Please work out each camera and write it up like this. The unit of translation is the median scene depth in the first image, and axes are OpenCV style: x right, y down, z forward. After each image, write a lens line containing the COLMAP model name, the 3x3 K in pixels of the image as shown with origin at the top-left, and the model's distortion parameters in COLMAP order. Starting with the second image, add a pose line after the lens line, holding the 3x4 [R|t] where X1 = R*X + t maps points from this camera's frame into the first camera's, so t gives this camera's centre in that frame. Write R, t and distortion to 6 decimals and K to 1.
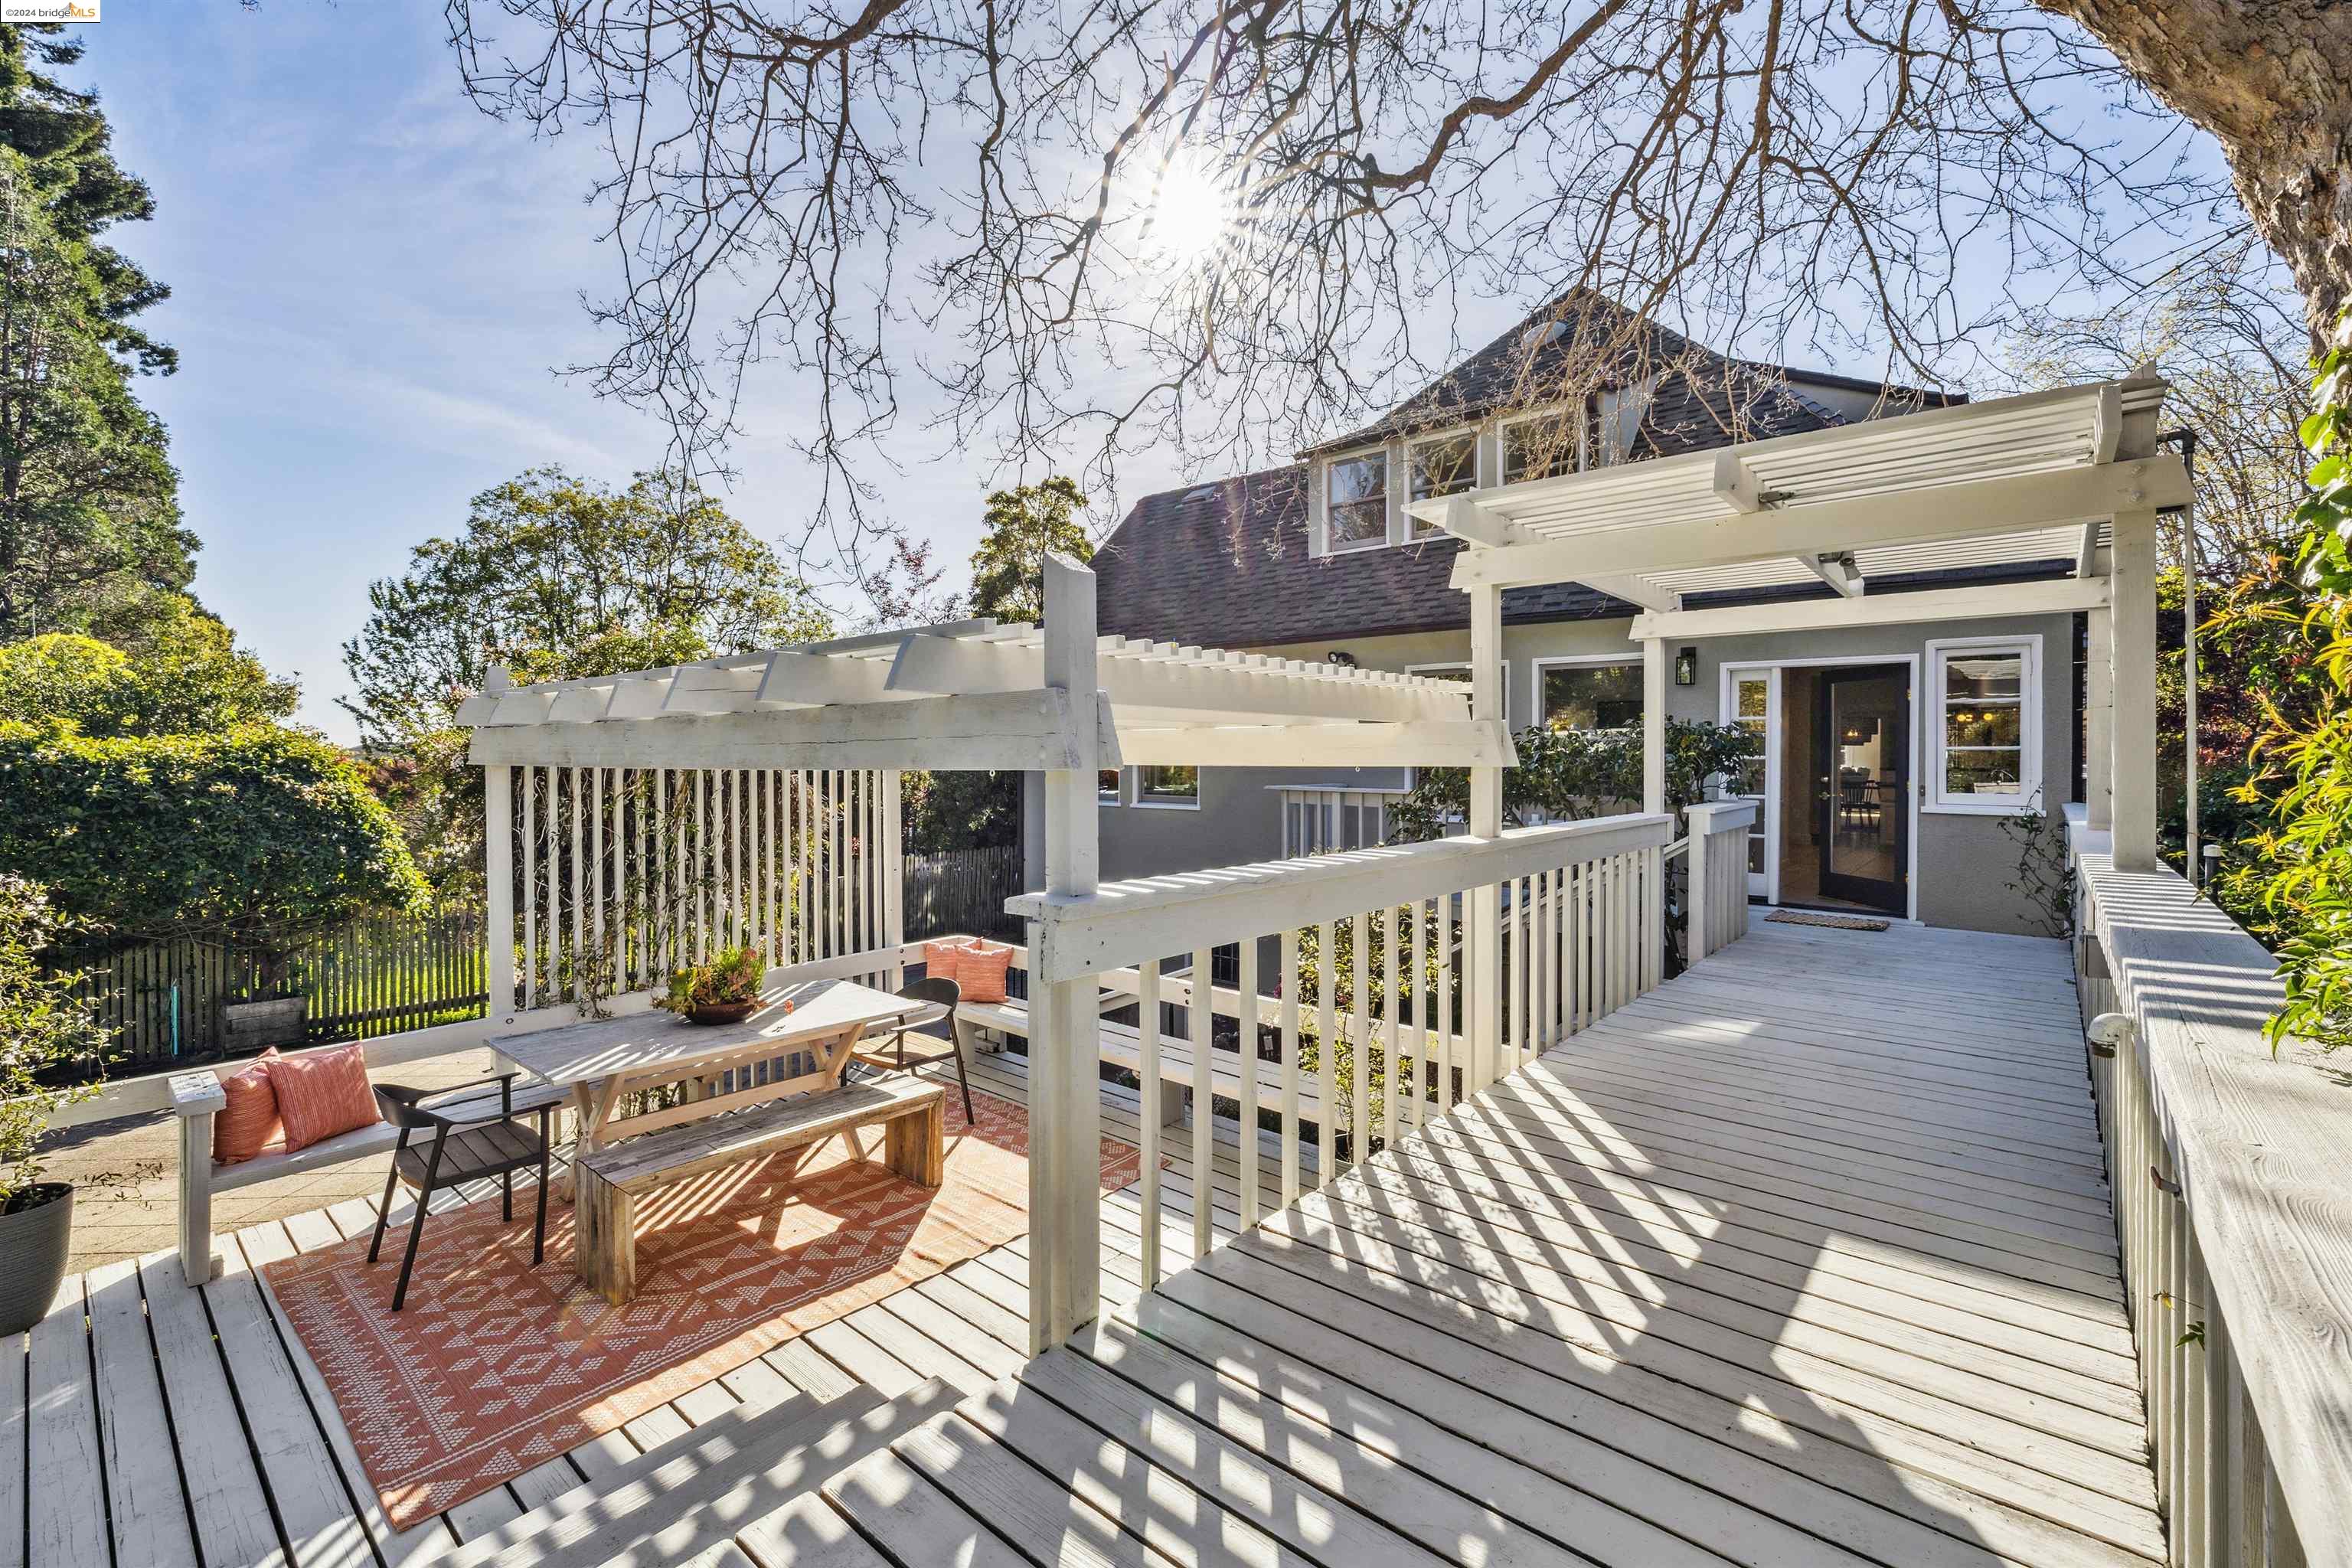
lens RADIAL K [[998.3, 0, 1170.0], [0, 998.3, 775.5], [0, 0, 1]] dist [0.002712, -0.000269]
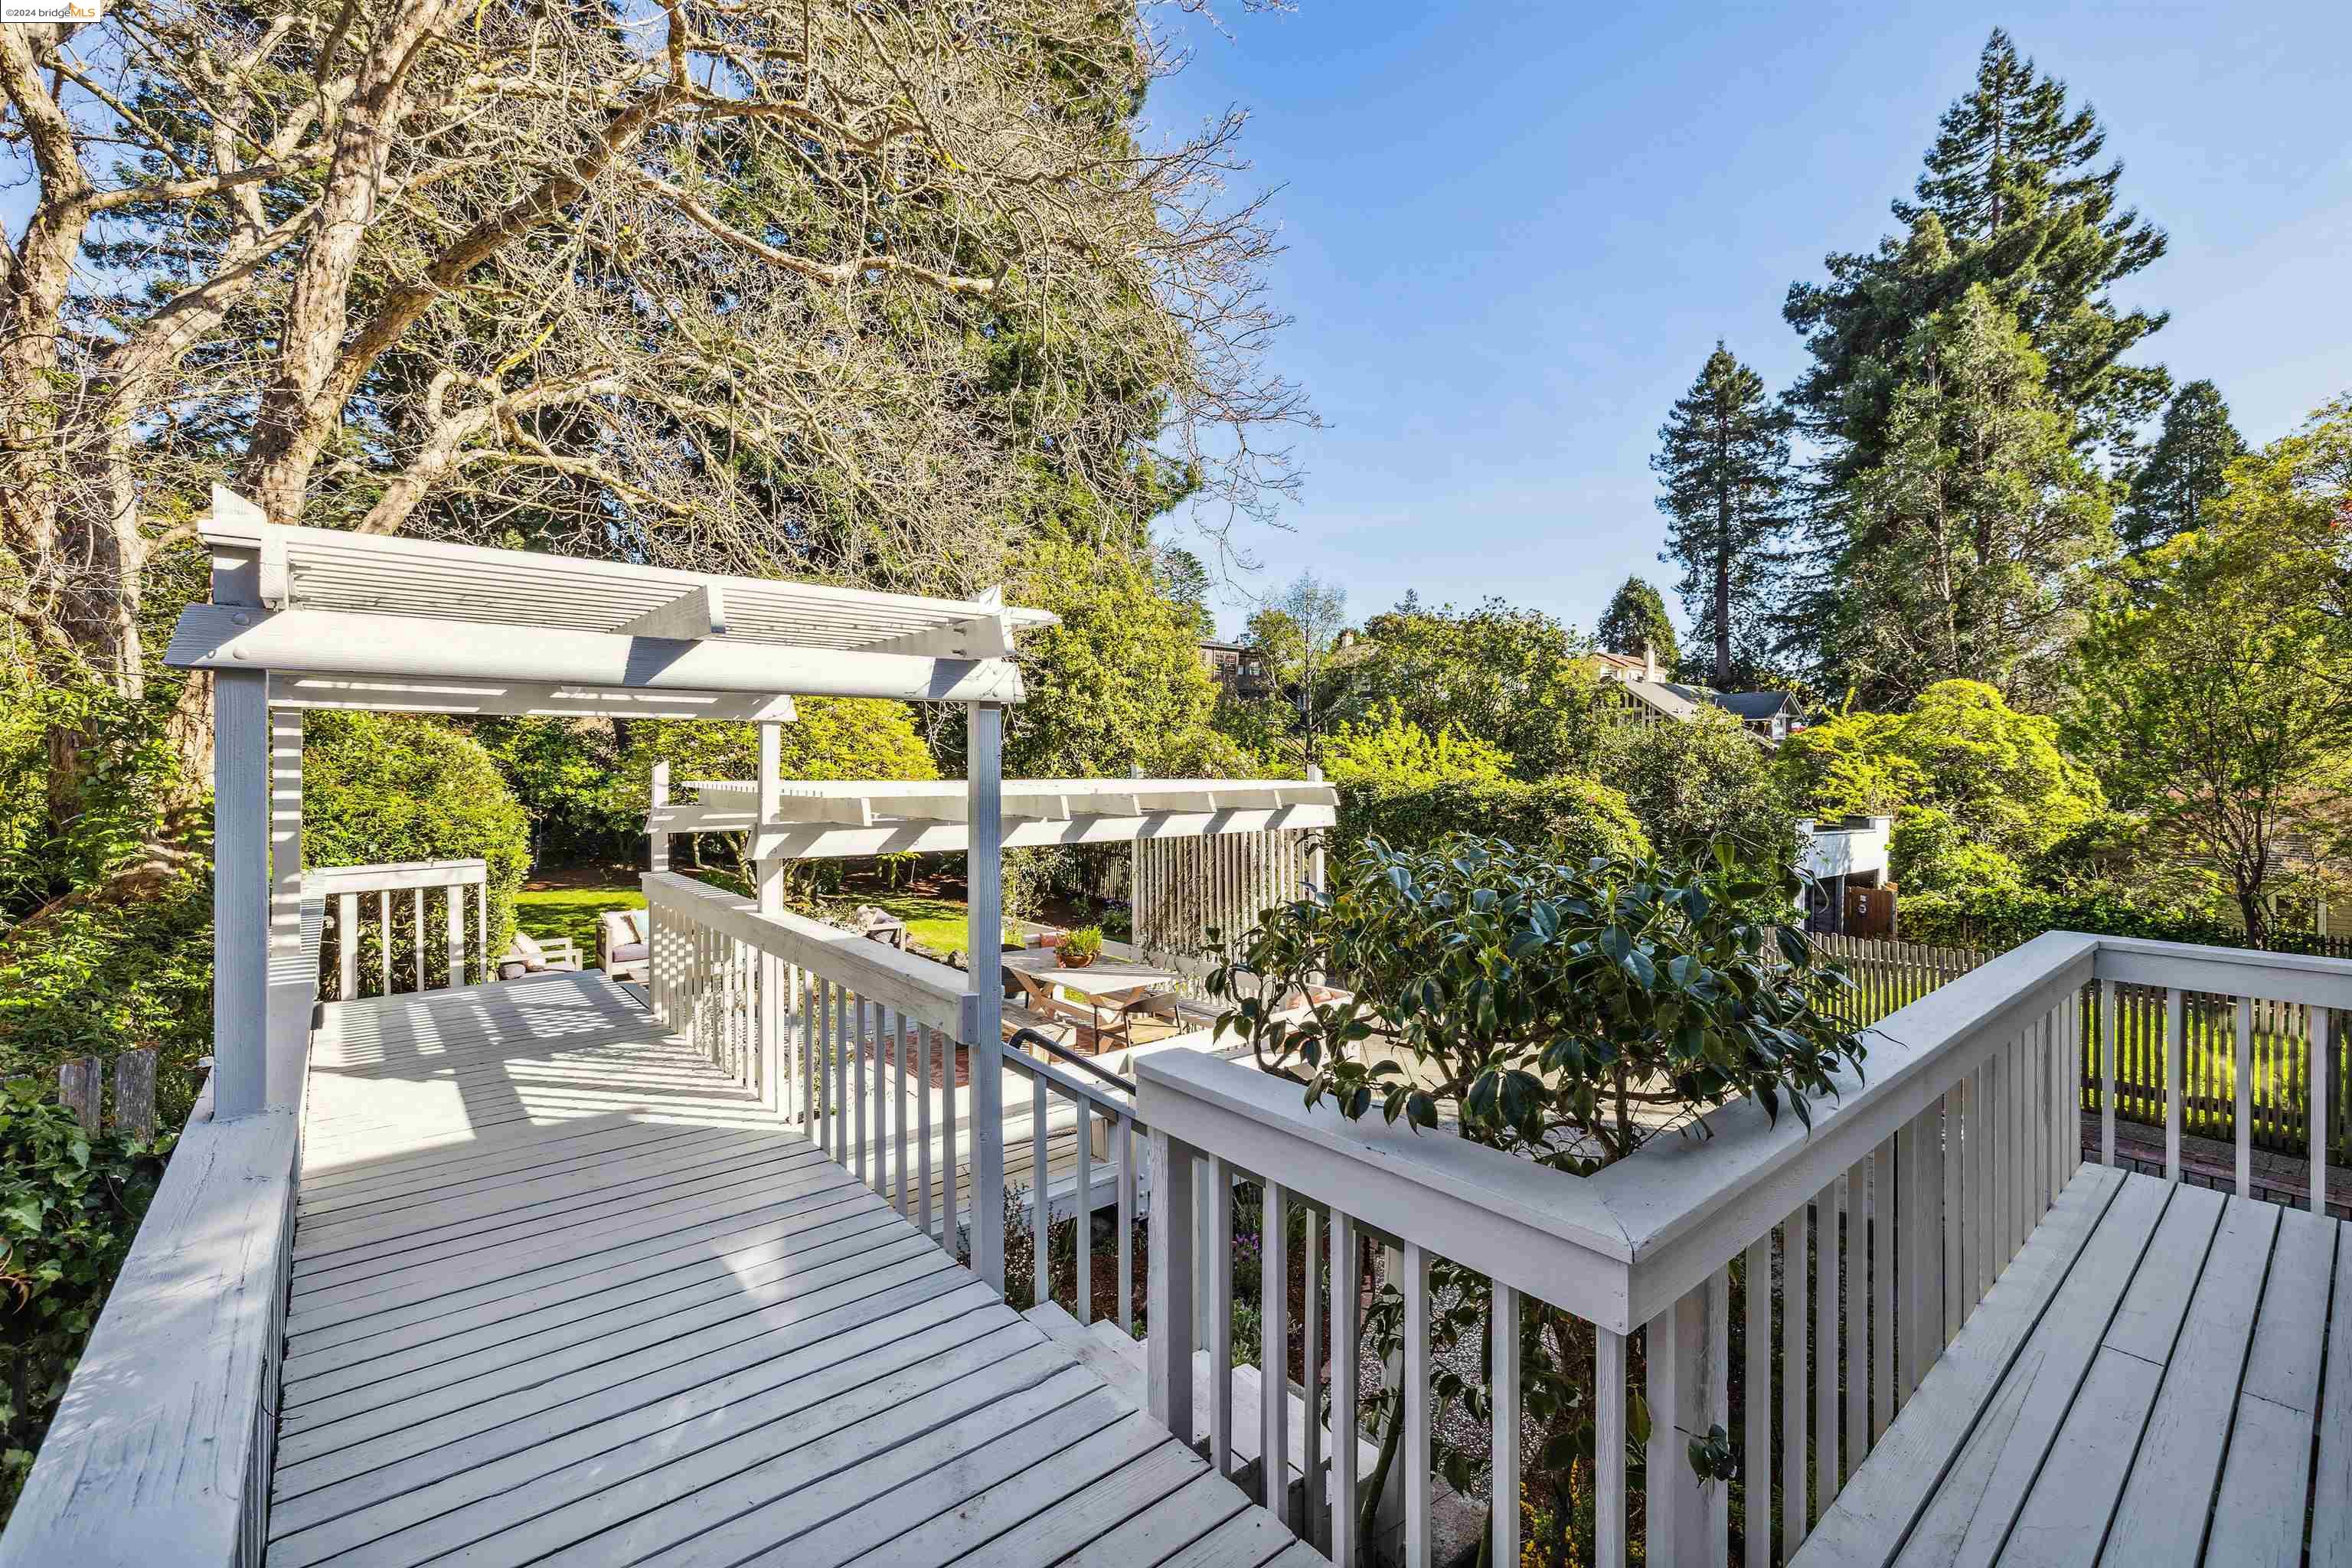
lens RADIAL K [[998.3, 0, 1170.0], [0, 998.3, 775.5], [0, 0, 1]] dist [0.002712, -0.000269]
pose [[-0.163453, 0.002729, -0.986547, 0.552382], [-0.015322, 0.999869, 0.005305, -0.047337], [0.986432, 0.015983, -0.163389, 0.626112]]
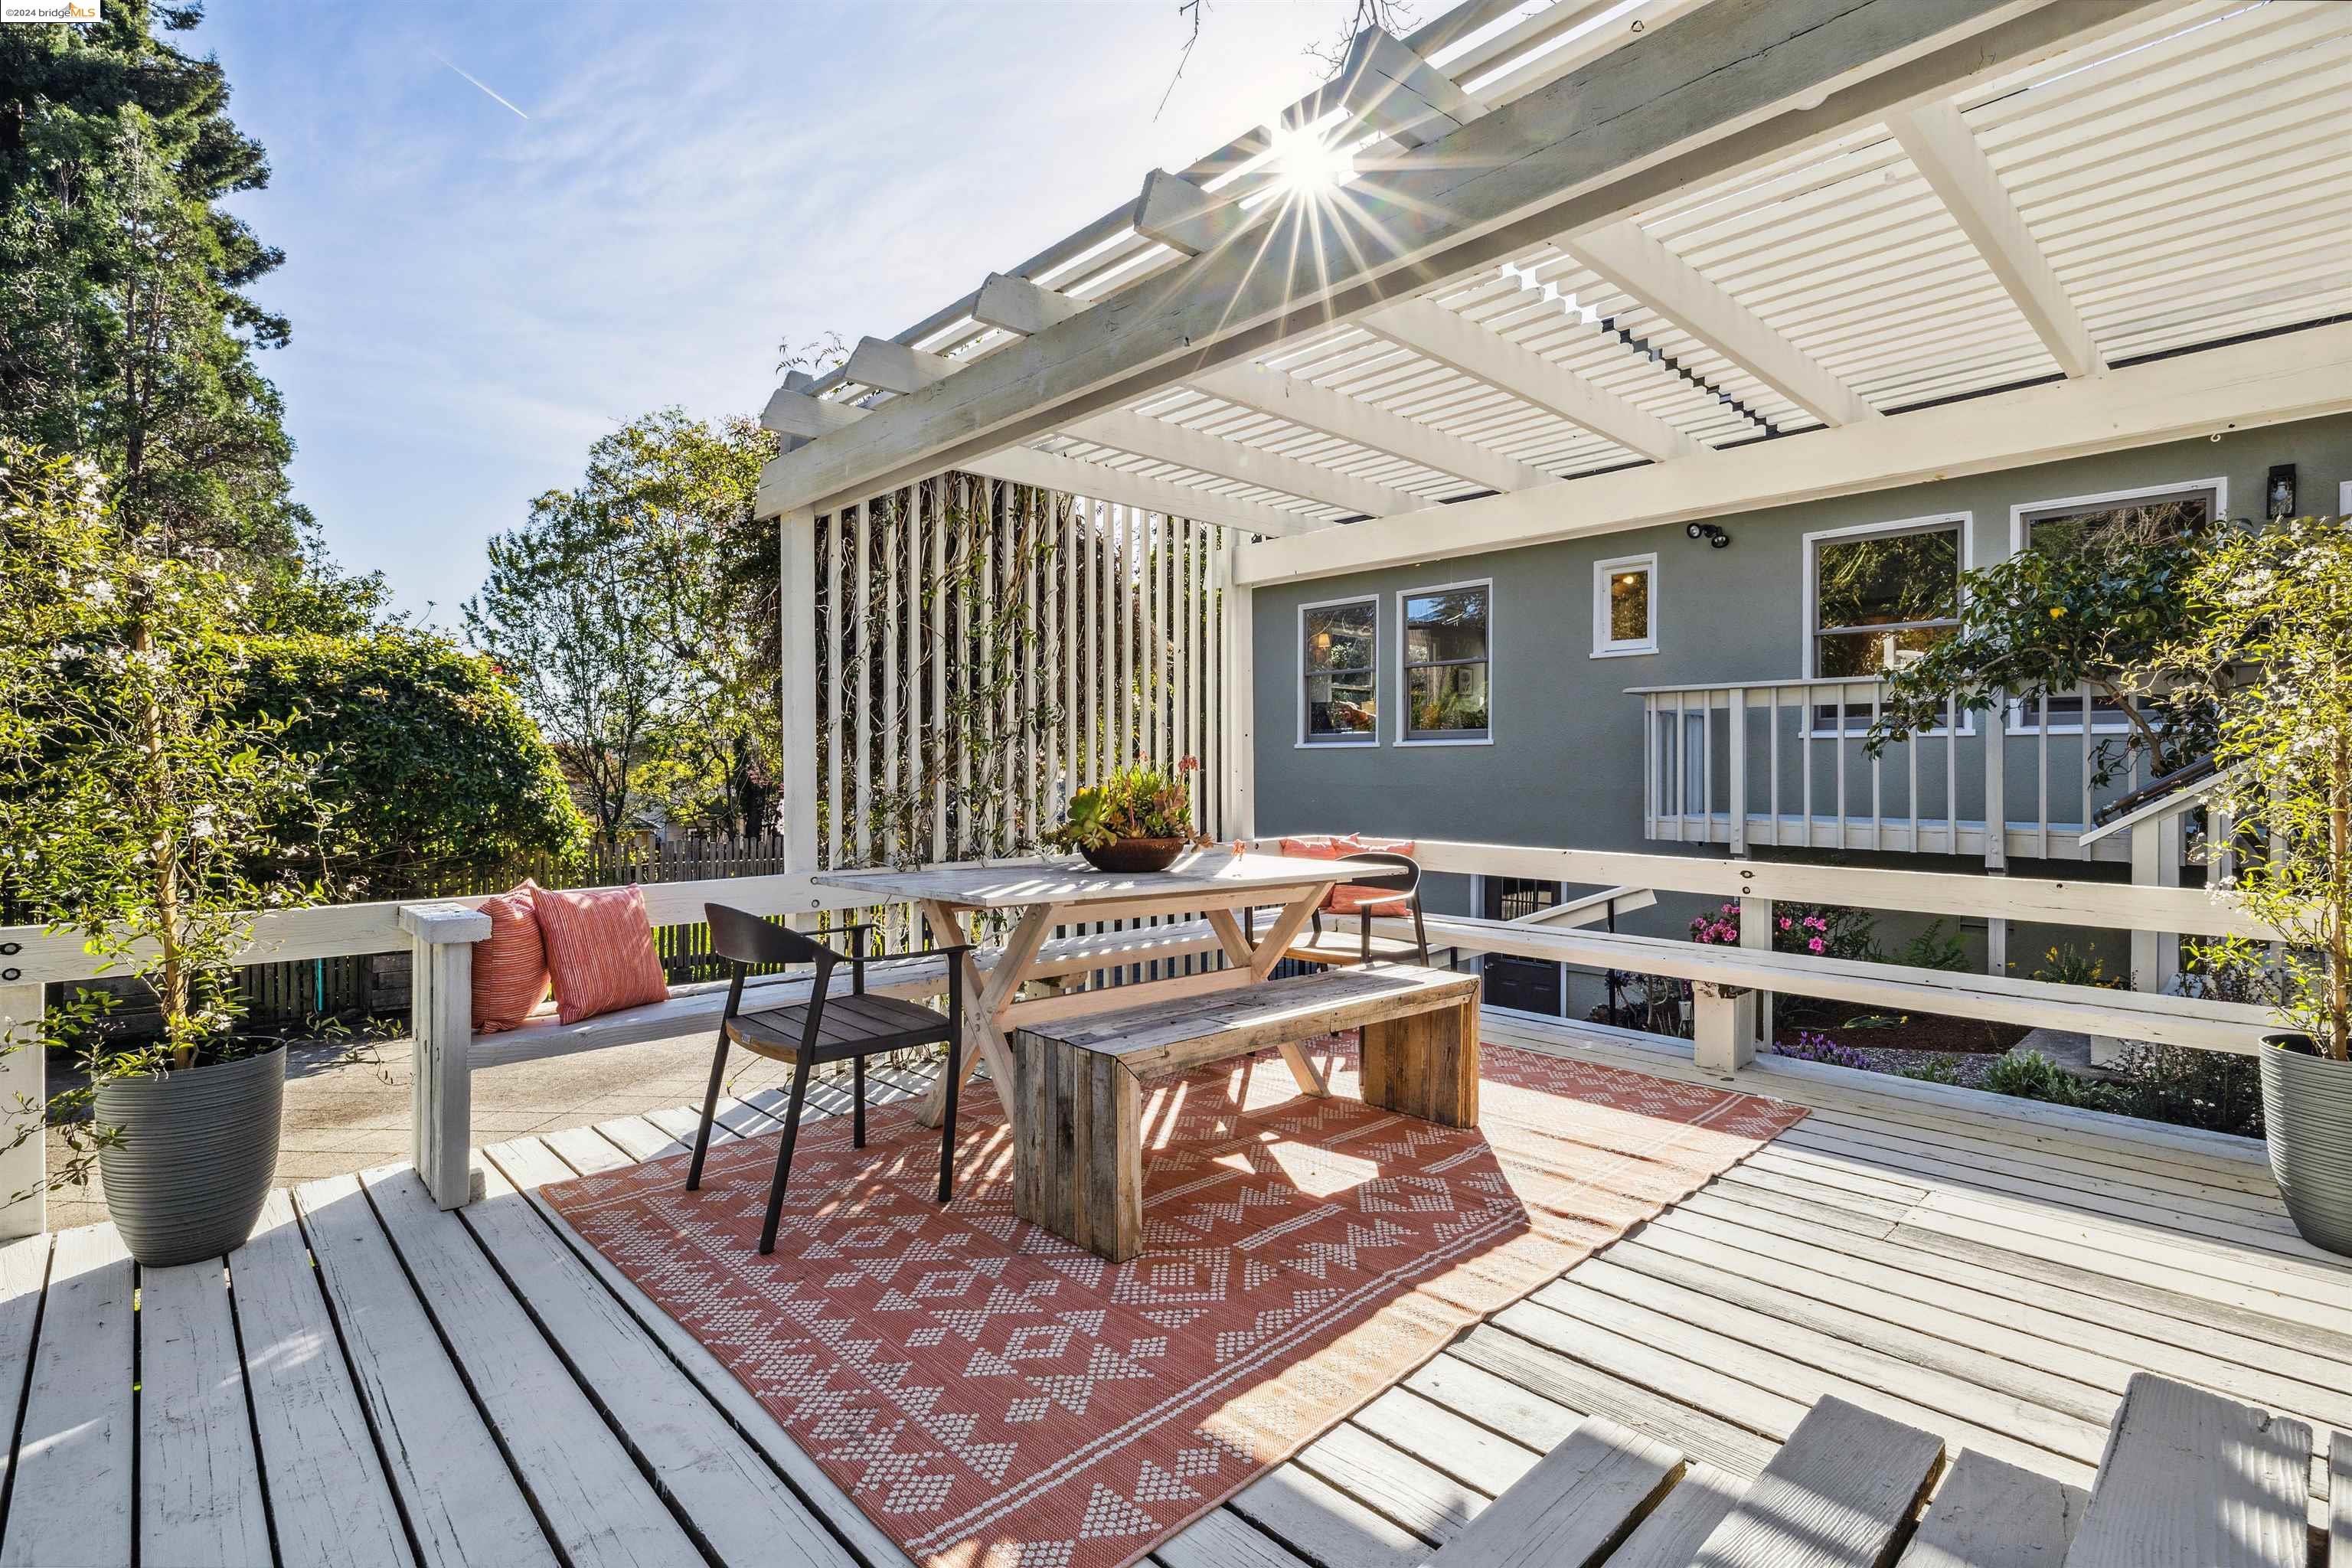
lens RADIAL K [[1114.9, 0, 1176.0], [0, 1114.9, 784.0], [0, 0, 1]] dist [-0.002845, 0.001859]
pose [[0.994699, -0.004003, -0.102750, -0.161150], [0.003297, 0.999970, -0.007042, 0.090014], [0.102775, 0.006666, 0.994682, 0.123227]]
